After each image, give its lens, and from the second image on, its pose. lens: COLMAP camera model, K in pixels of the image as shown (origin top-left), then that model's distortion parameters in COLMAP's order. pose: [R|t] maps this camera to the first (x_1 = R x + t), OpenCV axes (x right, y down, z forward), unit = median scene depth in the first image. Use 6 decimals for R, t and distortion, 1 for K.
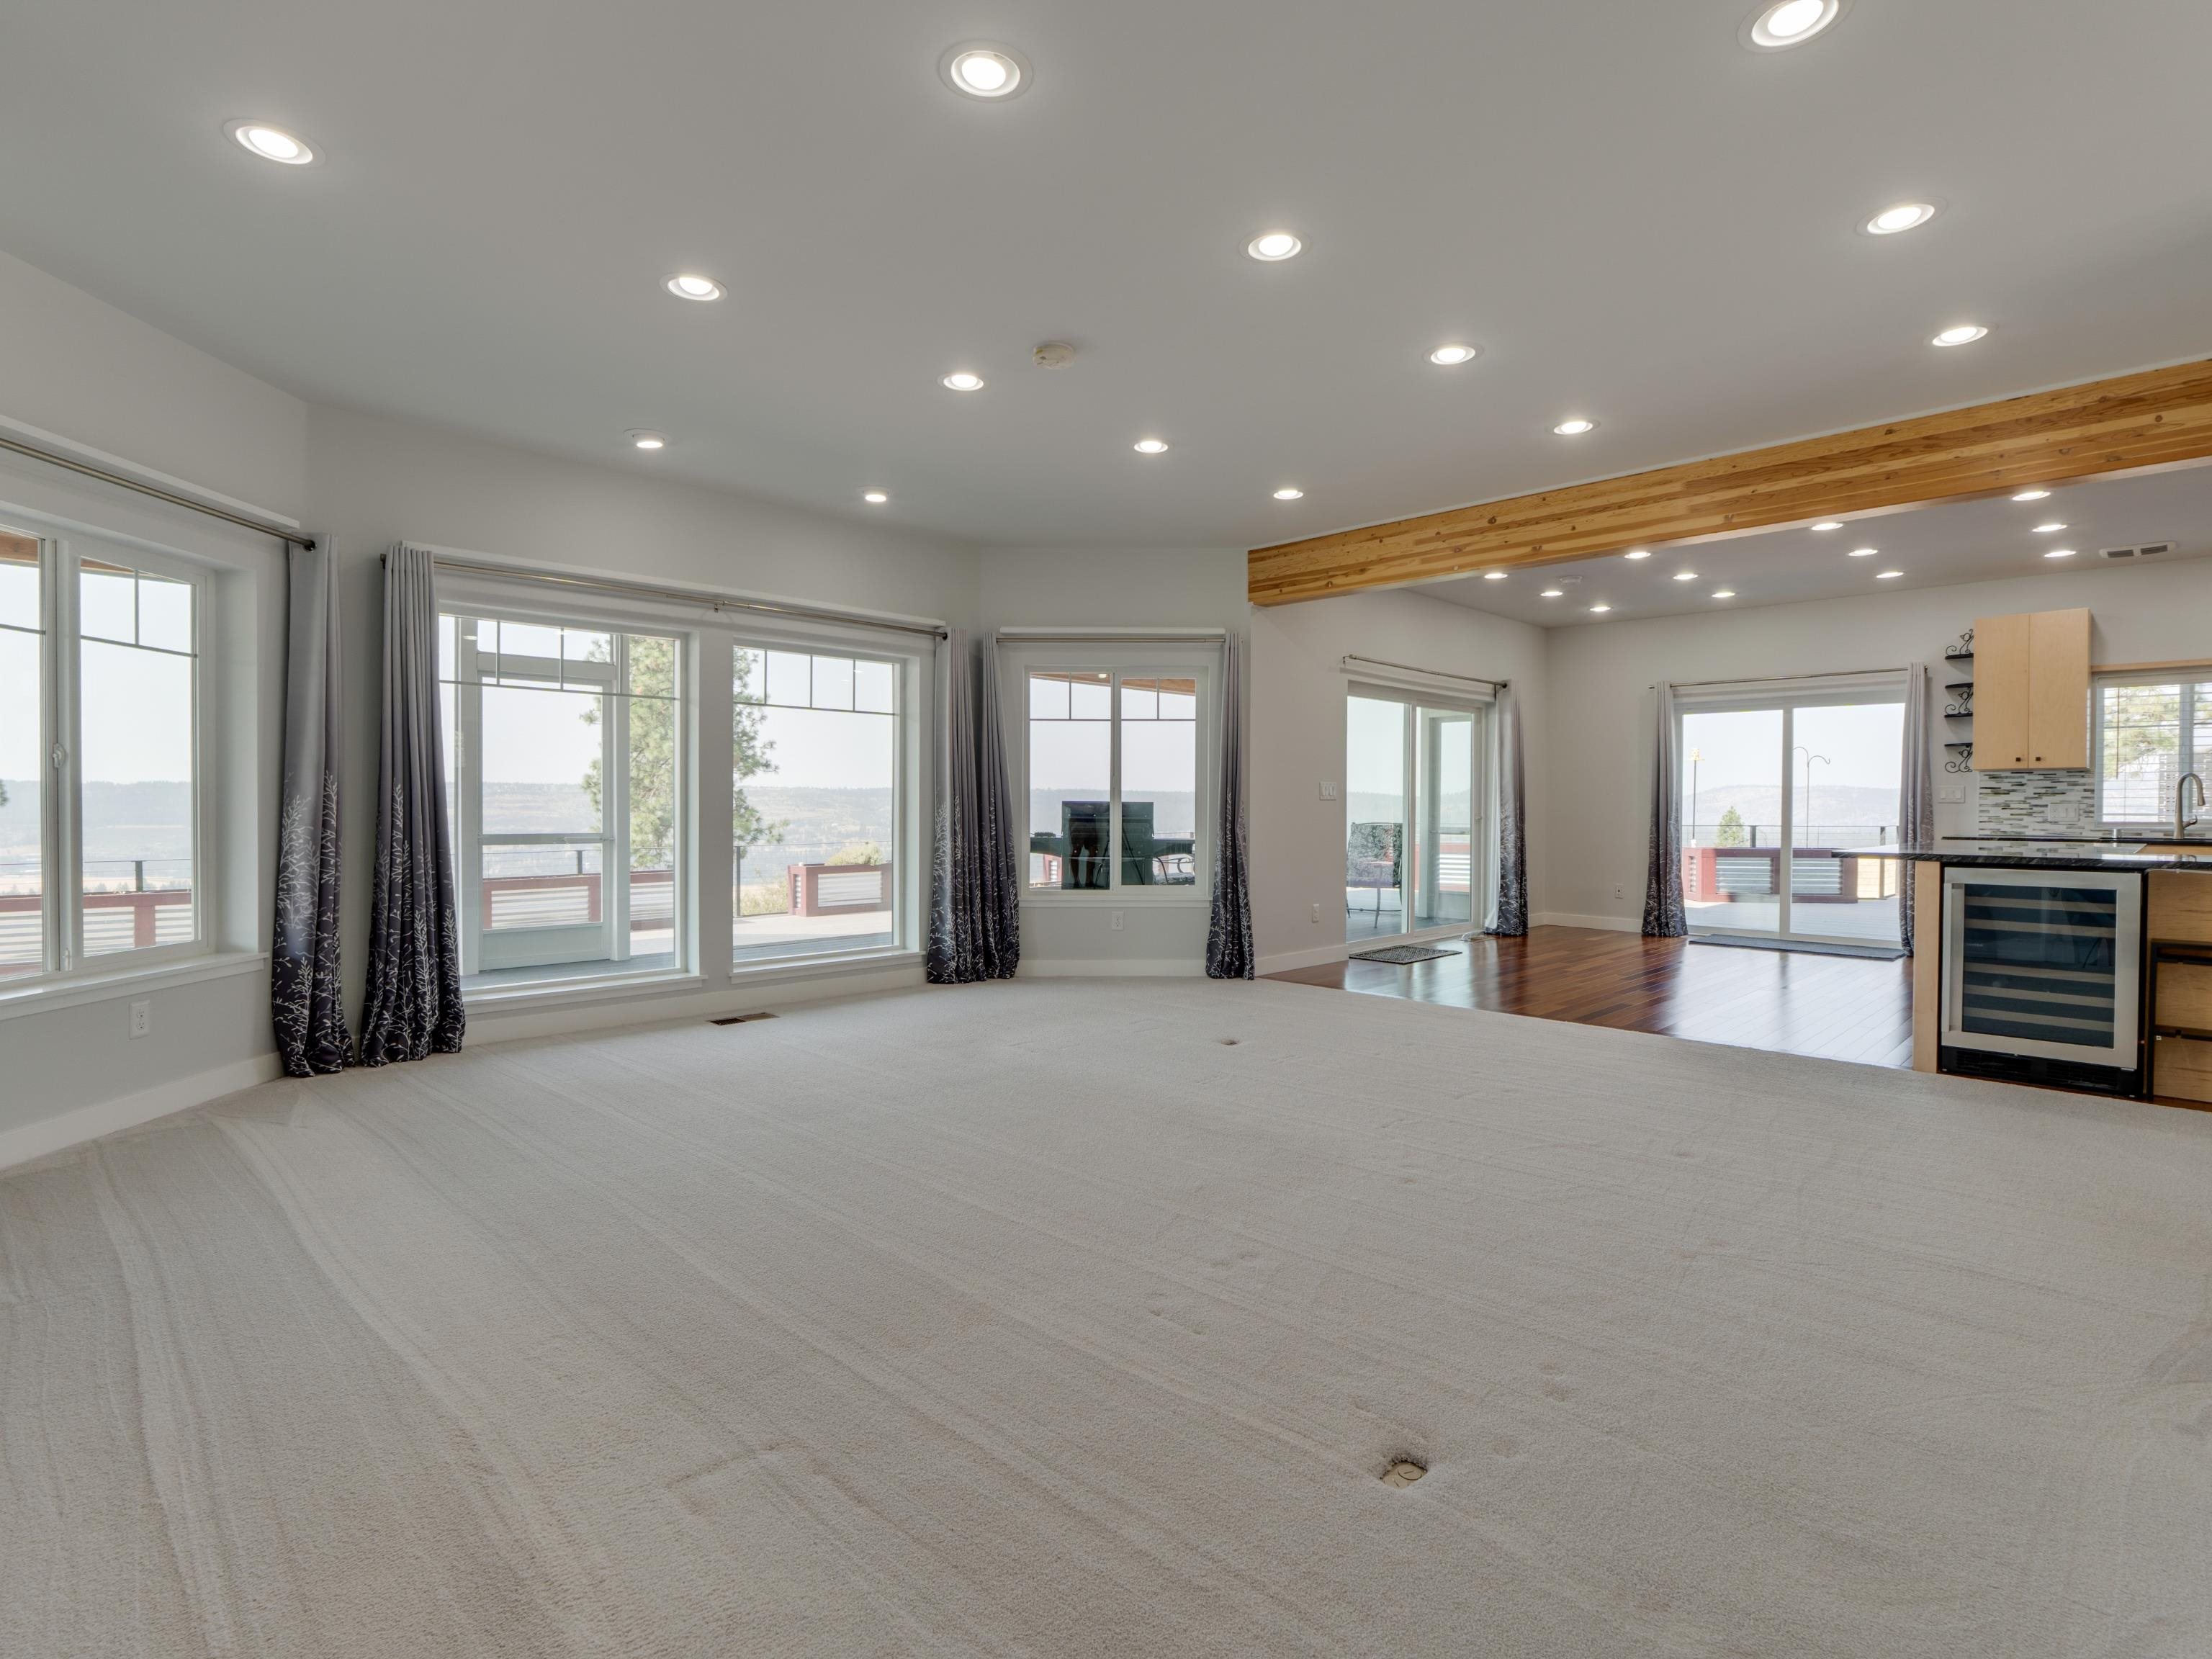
lens RADIAL K [[1124.4, 0, 1096.1], [0, 1124.4, 831.2], [0, 0, 1]] dist [-0.000120, -0.004975]
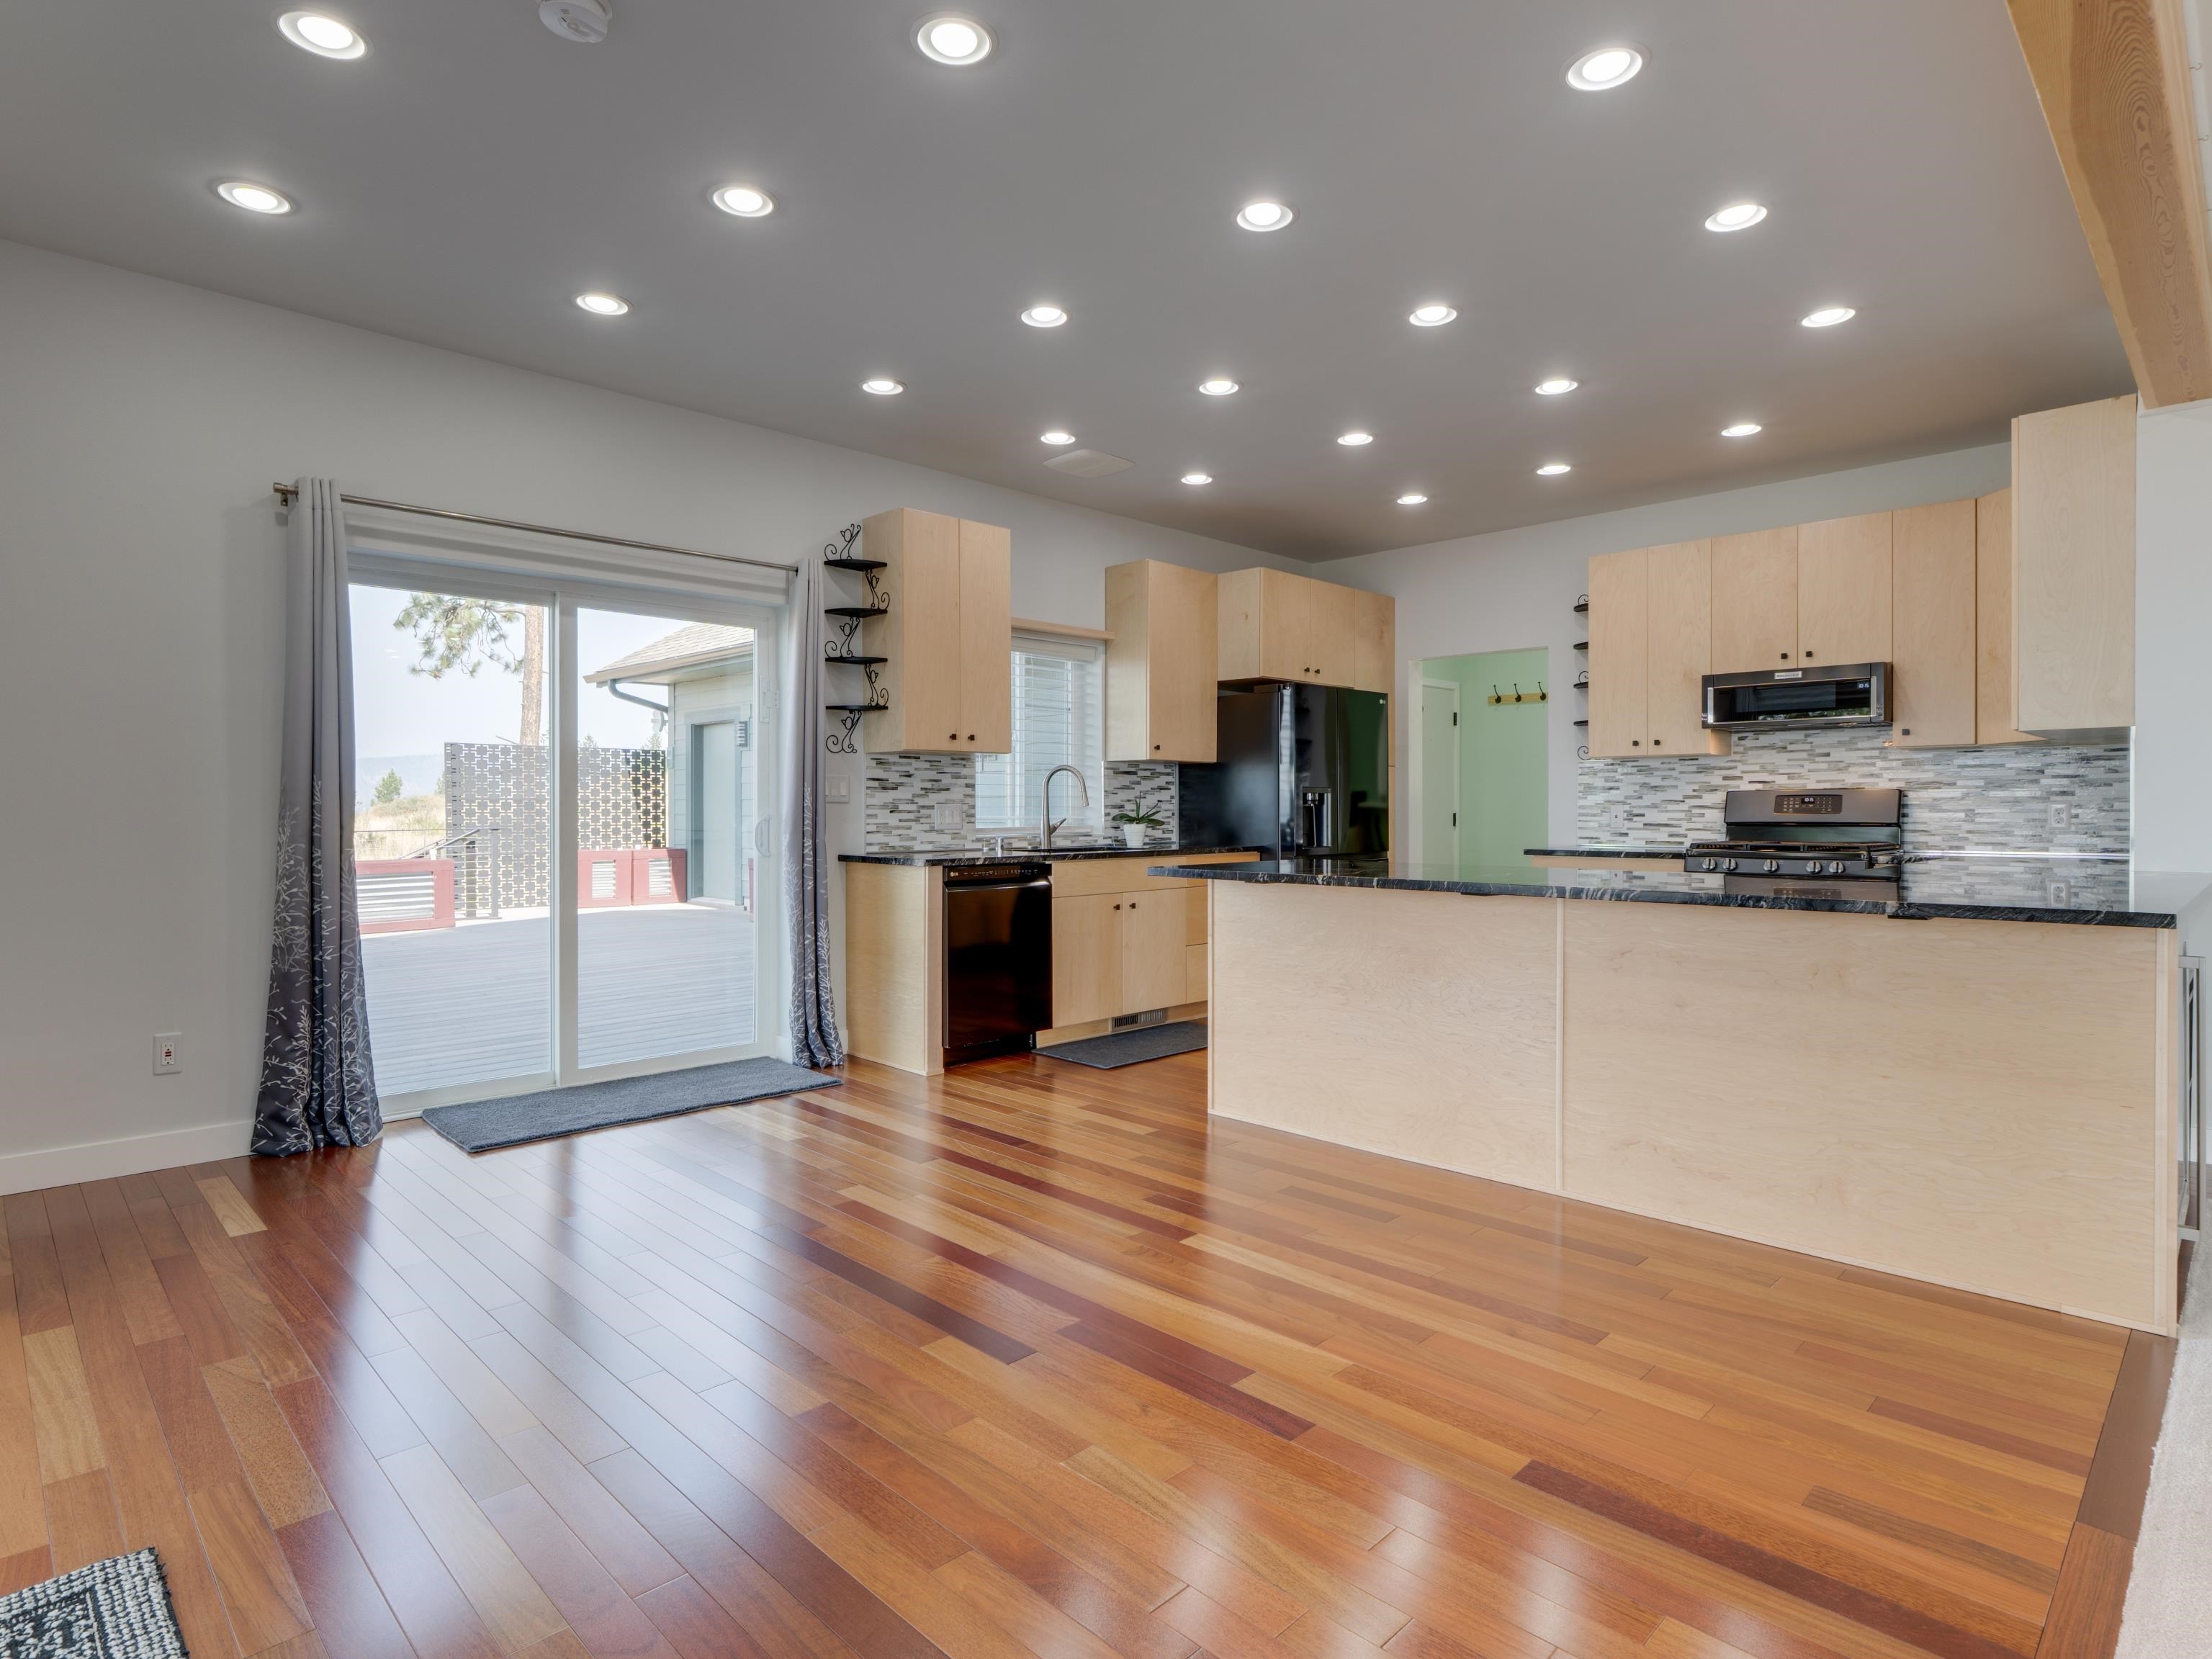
lens RADIAL K [[1161.1, 0, 1113.8], [0, 1161.1, 819.9], [0, 0, 1]] dist [-0.006792, -0.000899]
pose [[0.010424, -0.013447, 0.999855, 0.131684], [0.023769, 0.999630, 0.013196, -0.020619], [-0.999663, 0.023628, 0.010740, 0.851129]]
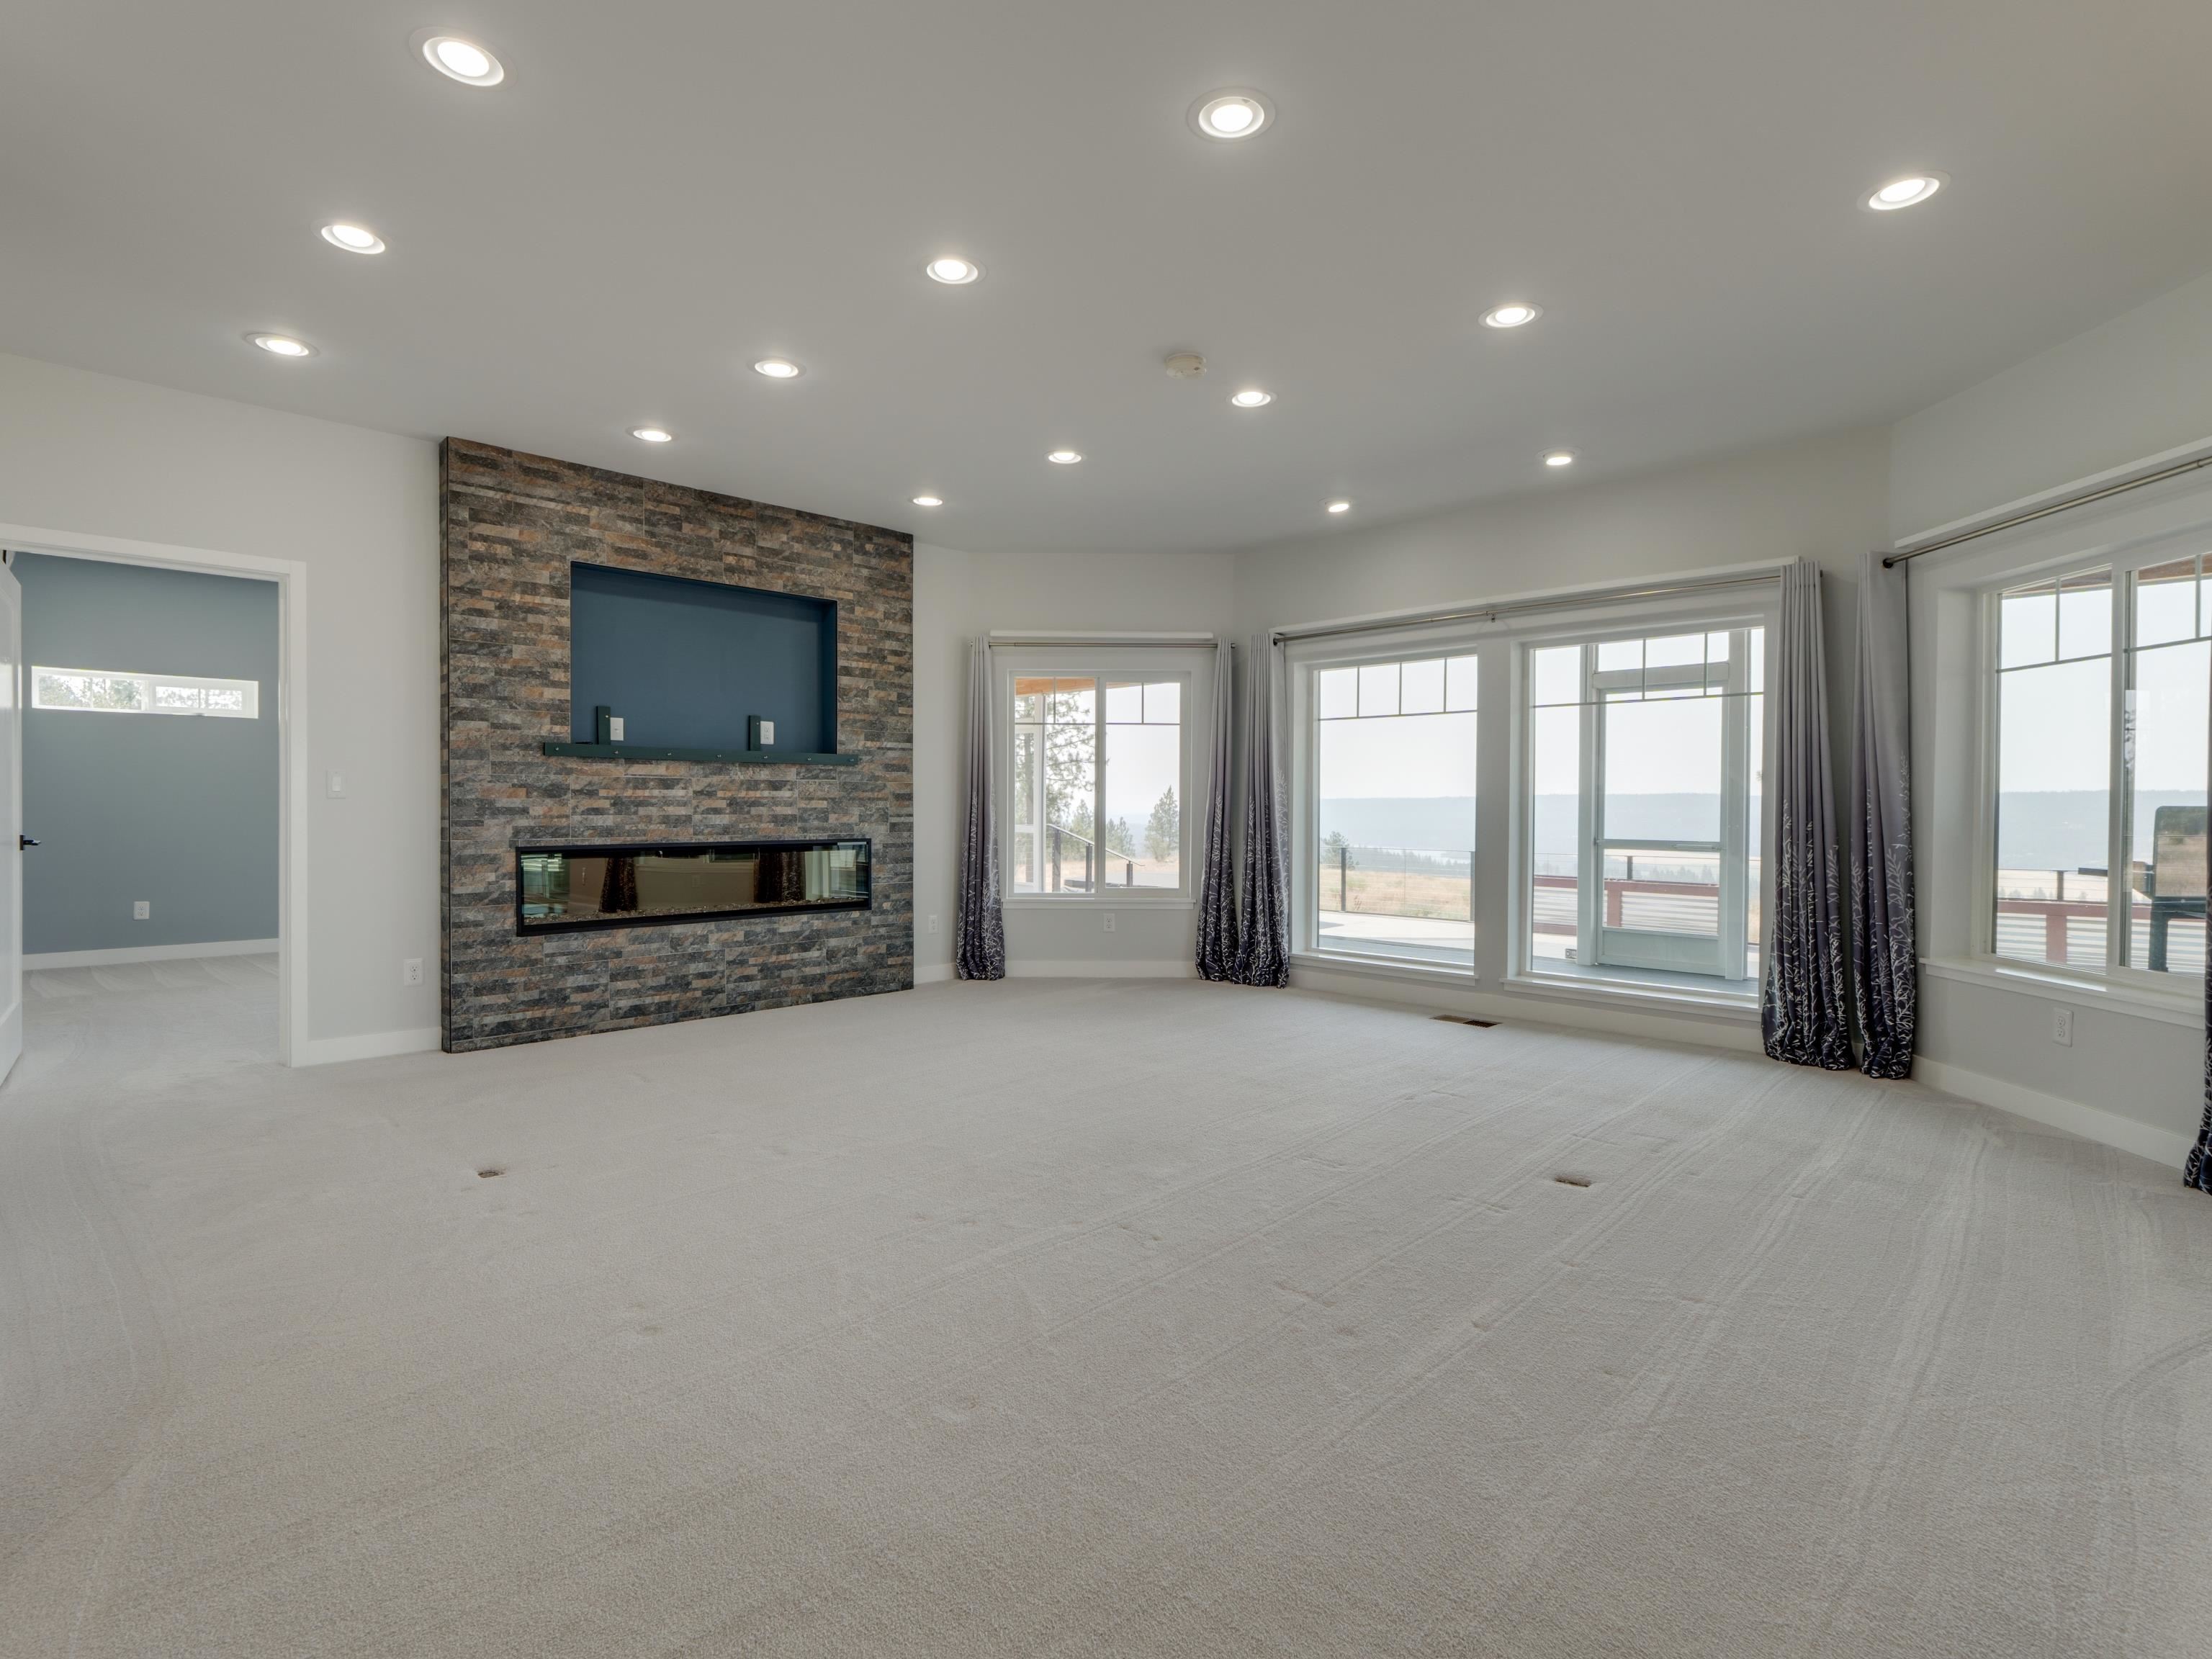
lens RADIAL K [[1124.4, 0, 1122.6], [0, 1124.4, 822.0], [0, 0, 1]] dist [-0.000120, -0.004975]
pose [[0.006897, 0.009235, -0.999934, 0.496586], [-0.027046, 0.999593, 0.009046, -0.009929], [0.999610, 0.026982, 0.007143, 0.480806]]
